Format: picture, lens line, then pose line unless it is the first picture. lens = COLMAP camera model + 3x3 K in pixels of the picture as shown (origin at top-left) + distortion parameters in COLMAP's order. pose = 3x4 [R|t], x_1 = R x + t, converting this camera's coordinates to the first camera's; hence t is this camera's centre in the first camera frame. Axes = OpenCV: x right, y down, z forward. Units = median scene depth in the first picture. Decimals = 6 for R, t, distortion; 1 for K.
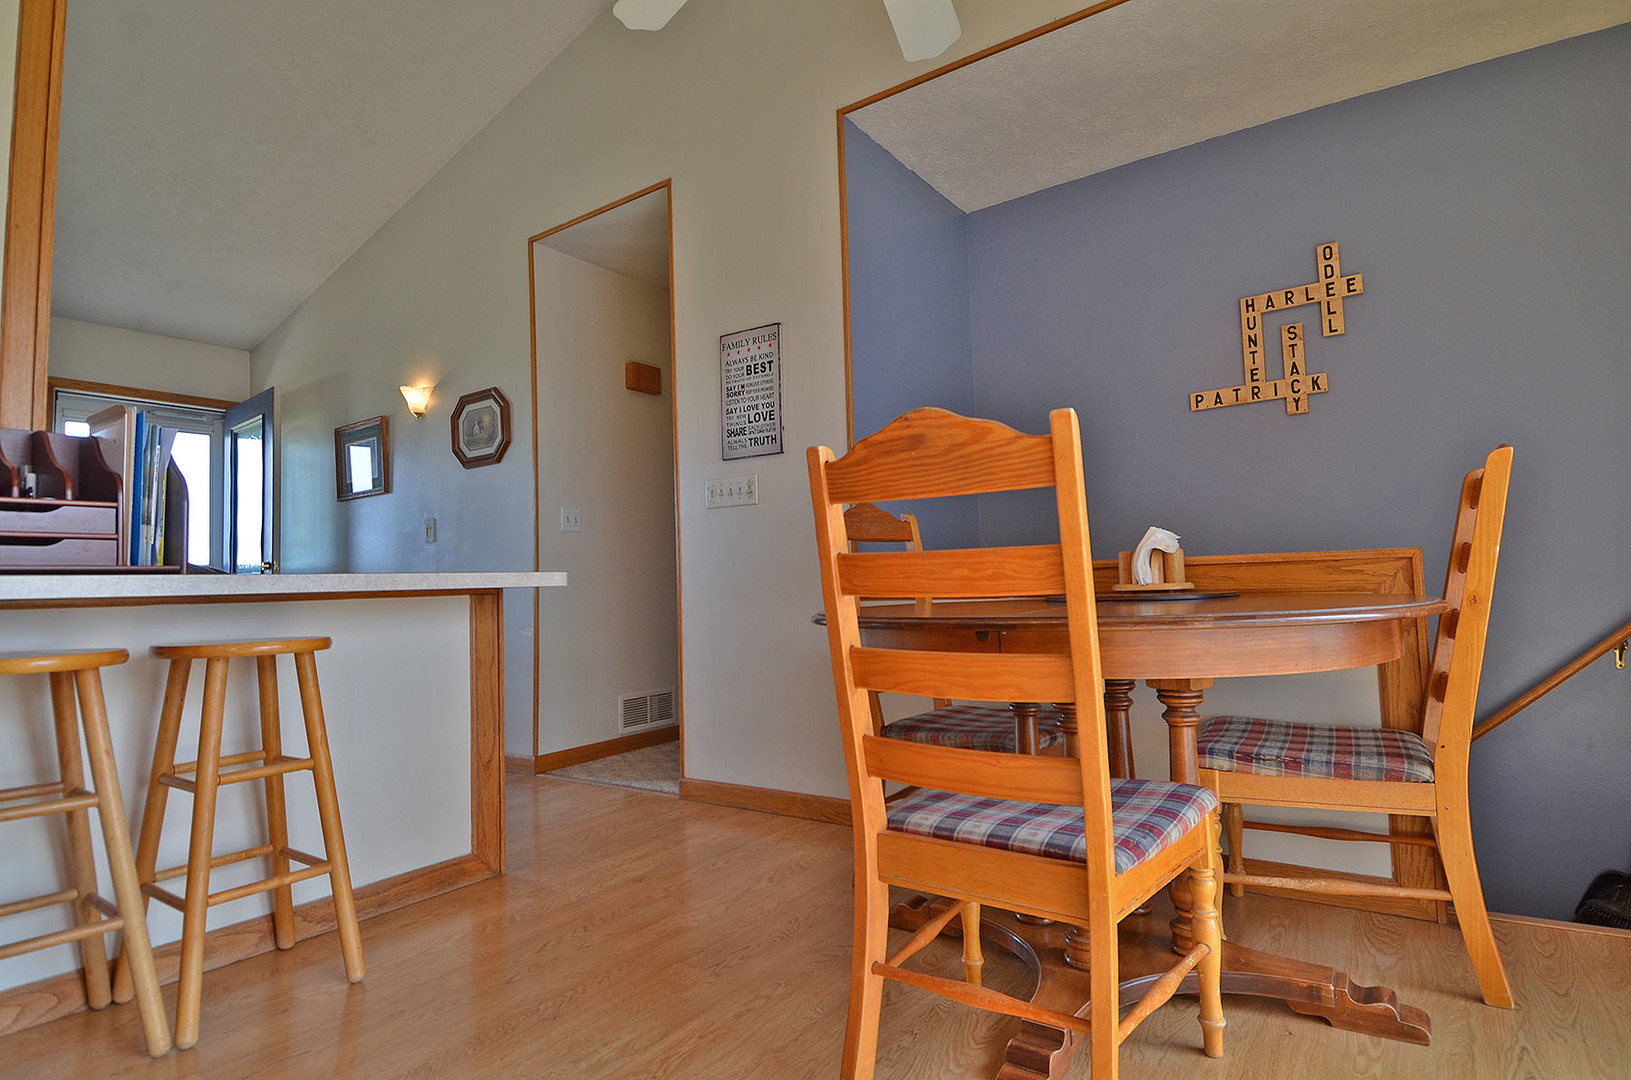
lens RADIAL K [[853.0, 0, 821.4], [0, 853.0, 545.7], [0, 0, 1]] dist [-0.016038, -0.010285]
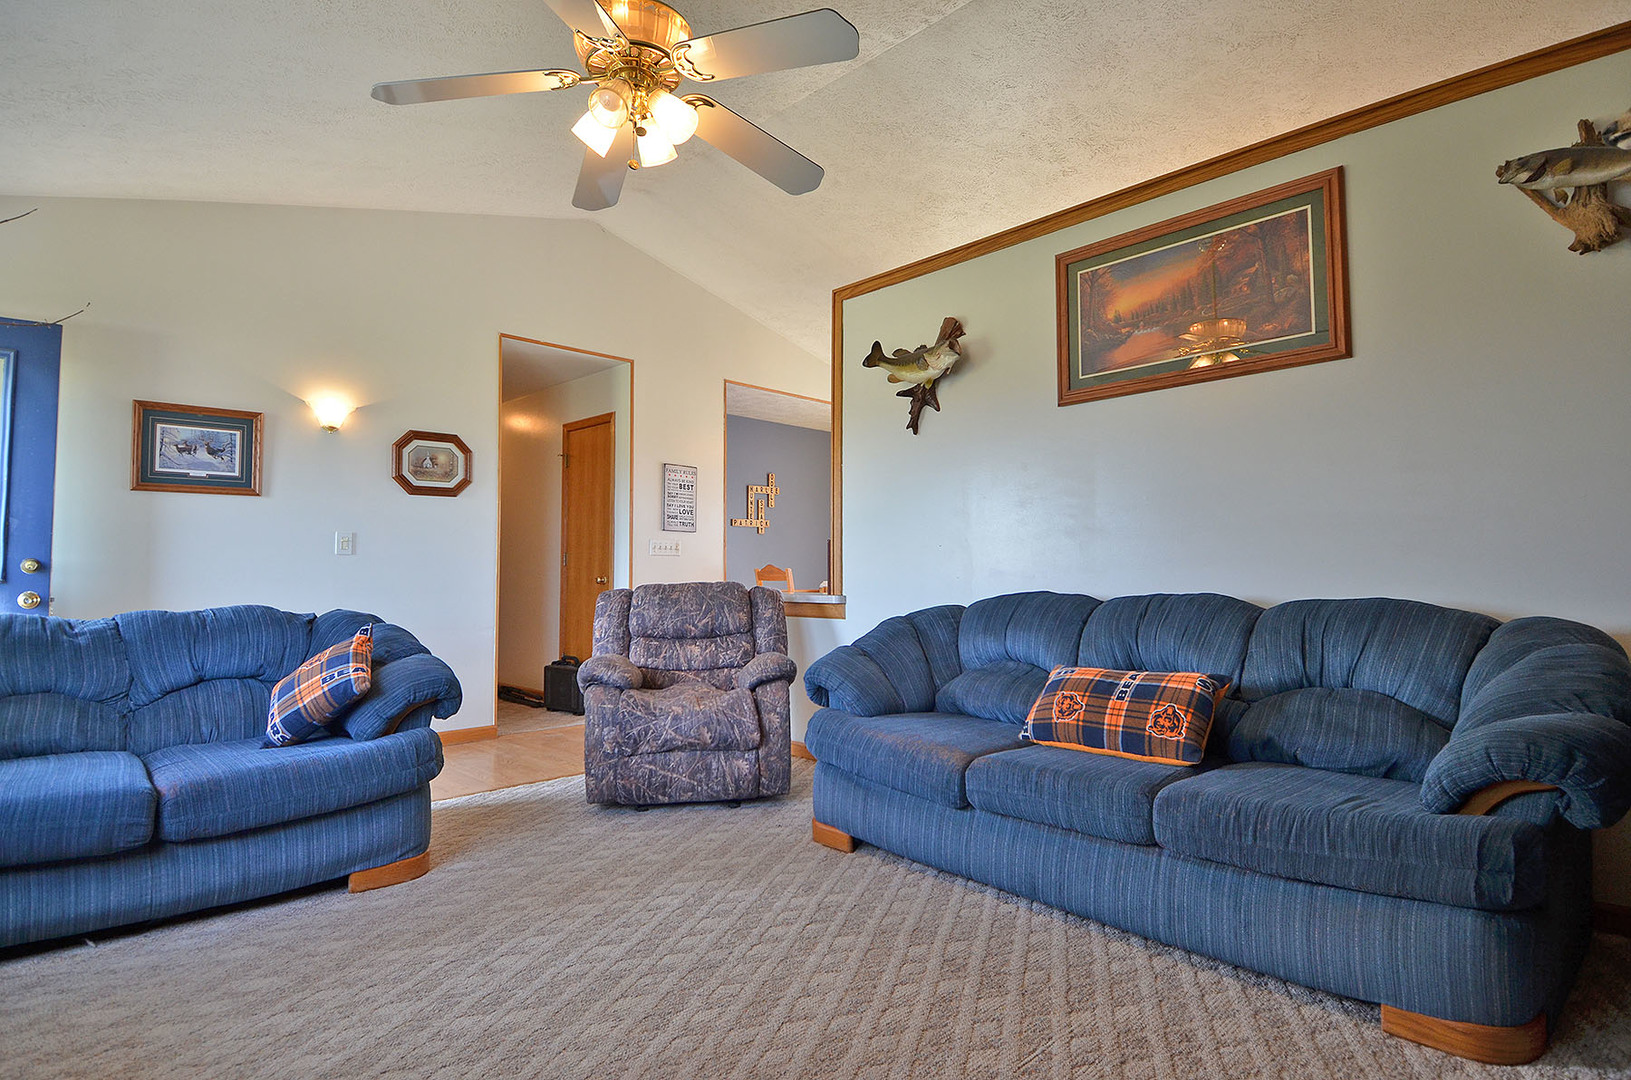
lens RADIAL K [[853.0, 0, 815.9], [0, 853.0, 544.1], [0, 0, 1]] dist [-0.016038, -0.010285]
pose [[0.164888, 0.071489, 0.983718, -1.498079], [-0.034315, 0.997182, -0.066716, 0.034202], [-0.985715, -0.022756, 0.166877, 0.285420]]
